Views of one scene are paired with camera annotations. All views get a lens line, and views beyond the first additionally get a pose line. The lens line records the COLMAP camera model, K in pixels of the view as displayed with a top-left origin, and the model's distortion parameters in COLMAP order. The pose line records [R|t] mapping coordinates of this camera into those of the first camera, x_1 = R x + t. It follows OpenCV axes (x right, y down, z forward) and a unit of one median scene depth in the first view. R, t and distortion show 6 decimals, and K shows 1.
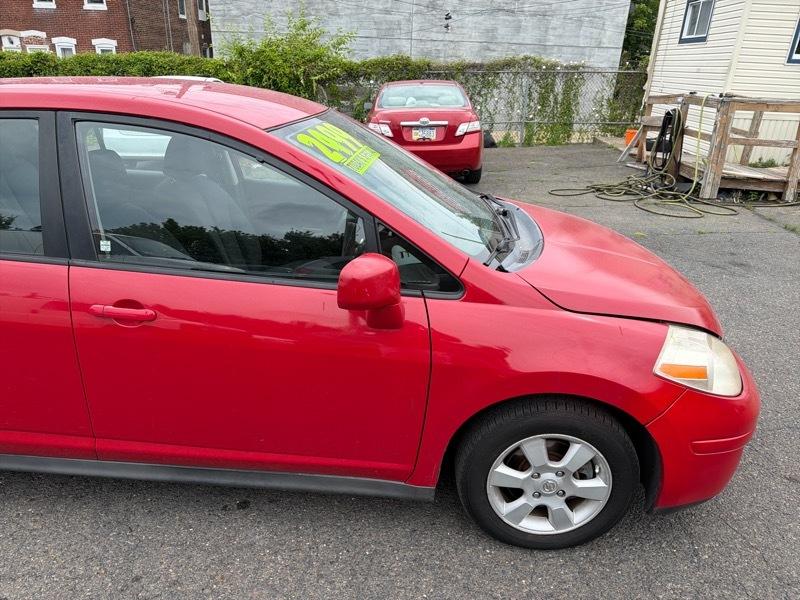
lens RADIAL K [[560.0, 0, 391.7], [0, 560.0, 310.7], [0, 0, 1]] dist [0.020408, -0.031105]
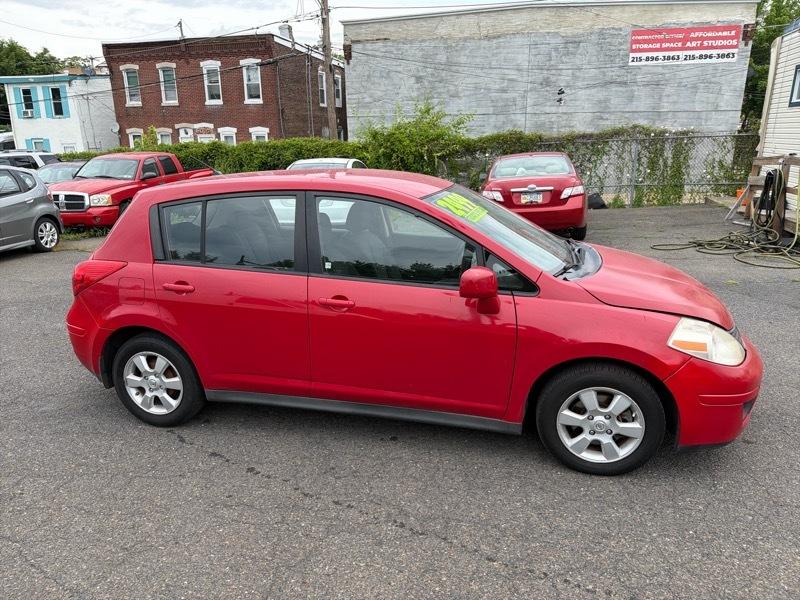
lens RADIAL K [[560.0, 0, 397.3], [0, 560.0, 304.2], [0, 0, 1]] dist [0.020408, -0.031105]
pose [[0.981434, 0.009977, -0.191540, 0.007706], [-0.033363, 0.992302, -0.119263, 0.041243], [0.188876, 0.123439, 0.974212, -0.128081]]
